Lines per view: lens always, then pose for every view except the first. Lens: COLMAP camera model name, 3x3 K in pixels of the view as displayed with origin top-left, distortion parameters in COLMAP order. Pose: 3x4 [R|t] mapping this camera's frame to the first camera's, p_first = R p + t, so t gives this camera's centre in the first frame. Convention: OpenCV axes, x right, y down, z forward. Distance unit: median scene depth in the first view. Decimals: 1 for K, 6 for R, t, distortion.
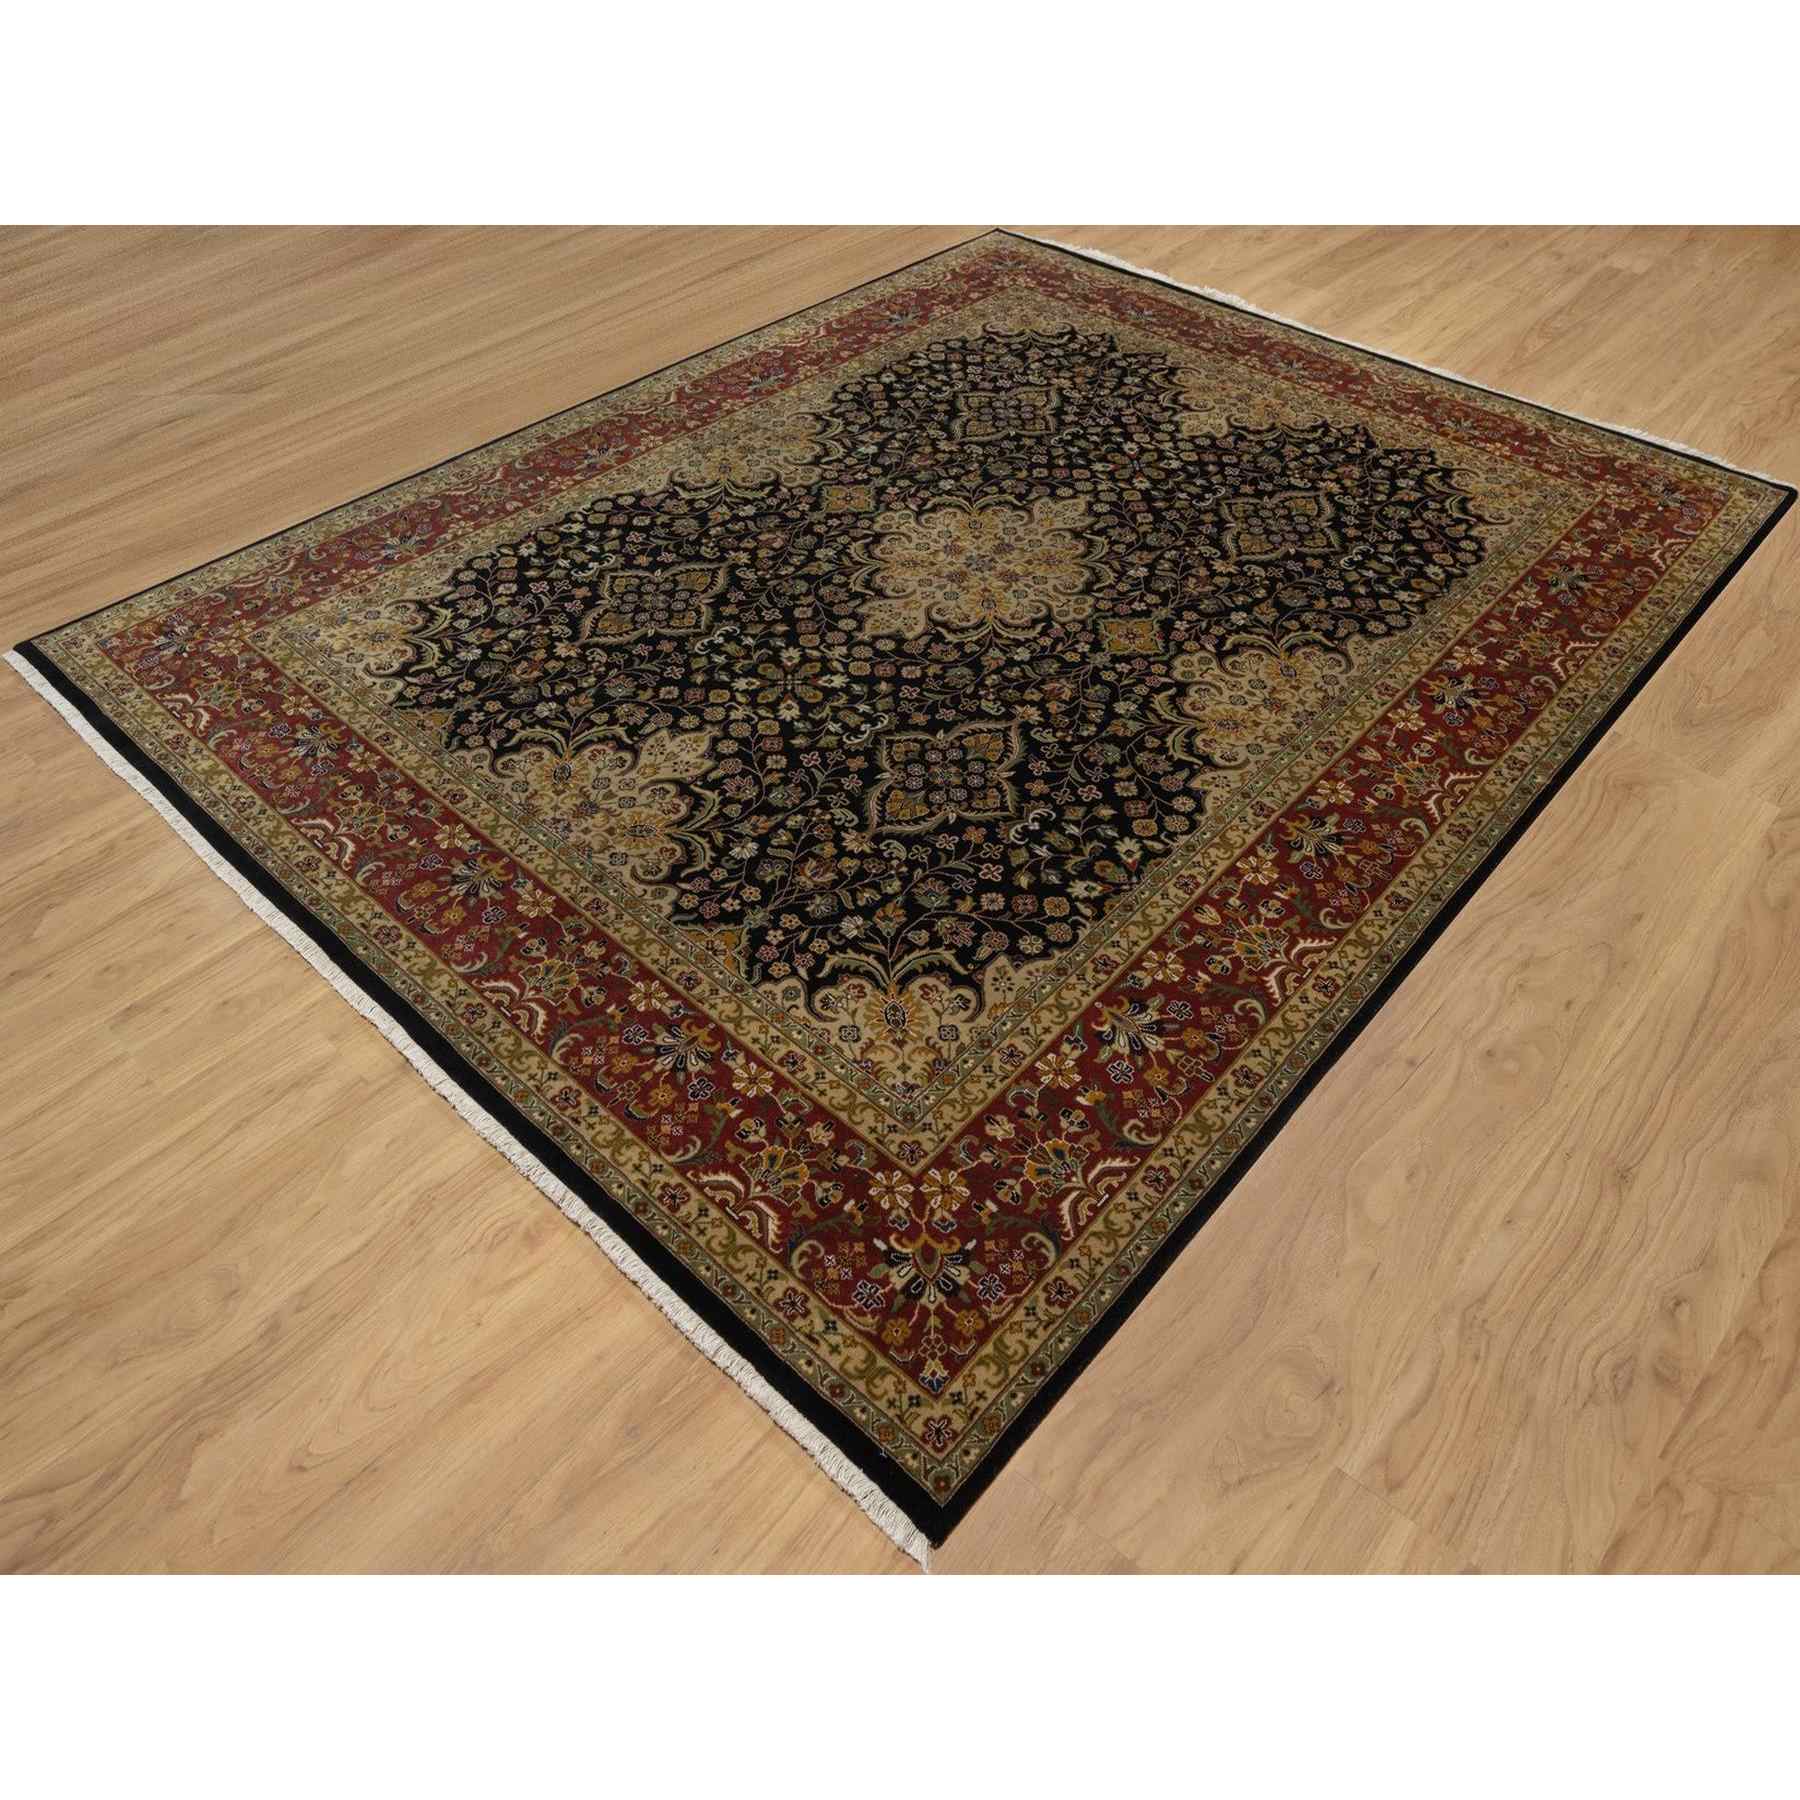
lens RADIAL K [[1278.3, 0, 900.0], [0, 1278.3, 900.0], [0, 0, 1]] dist [-0.002140, -0.000164]
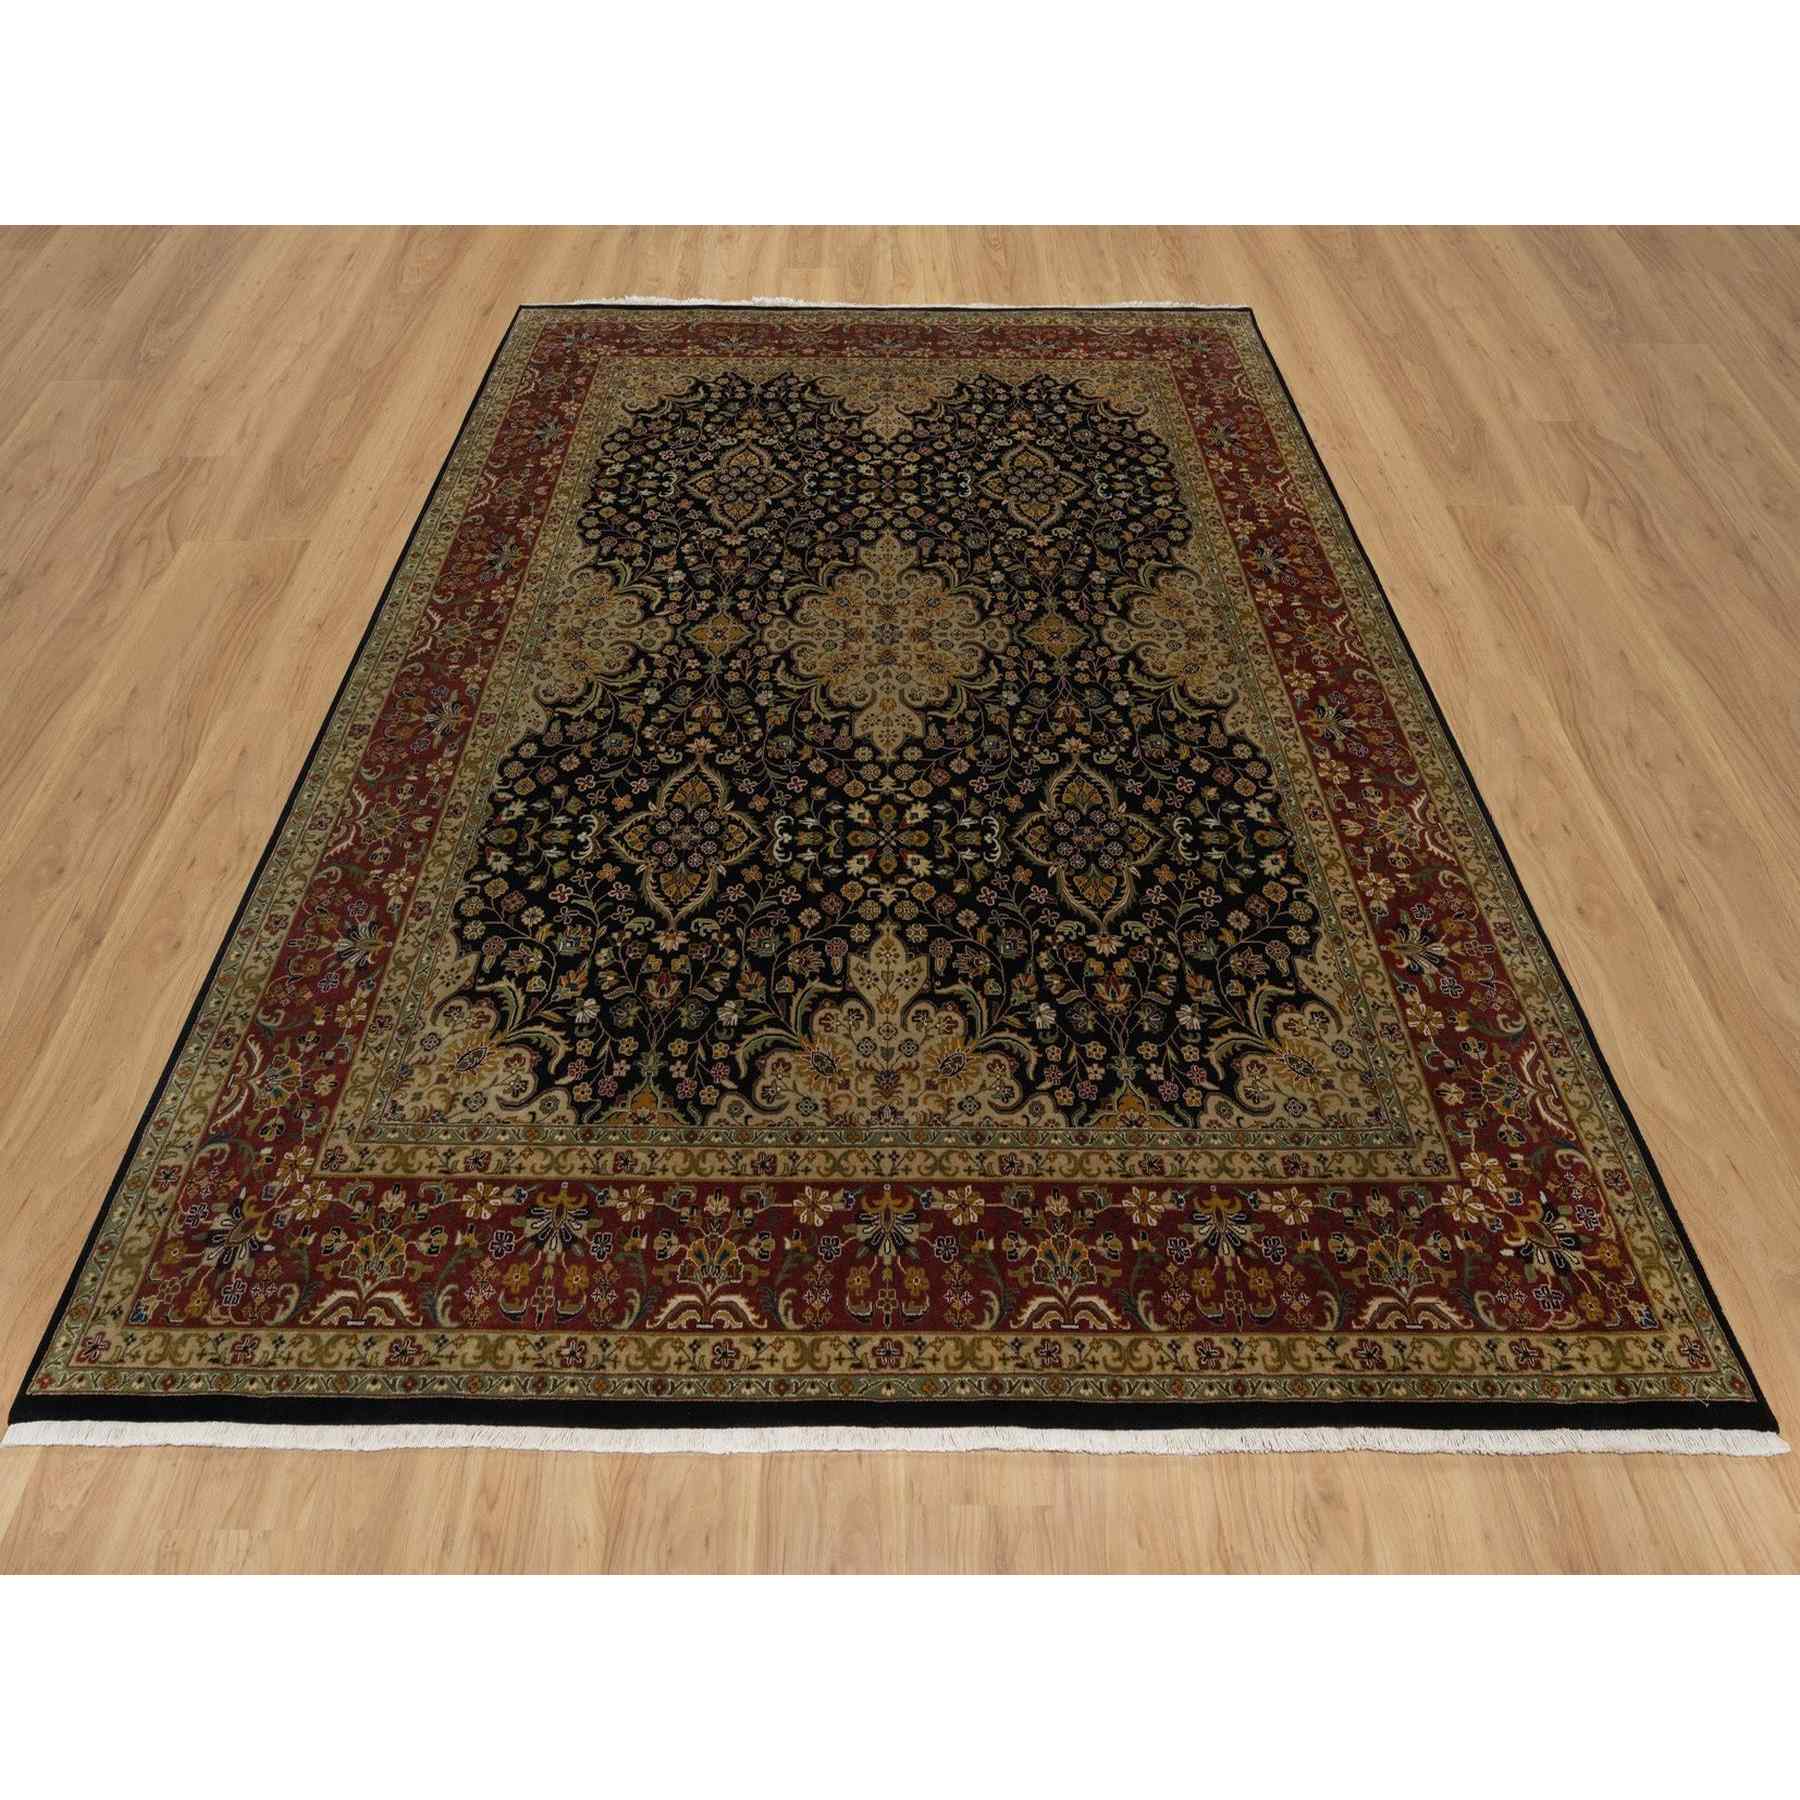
lens RADIAL K [[1128.5, 0, 896.6], [0, 1128.5, 865.9], [0, 0, 1]] dist [0.002844, -0.000052]
pose [[0.738648, -0.518563, 0.430687, -0.437176], [0.490679, 0.851703, 0.183944, -0.295385], [-0.462204, 0.075459, 0.883557, 0.268503]]
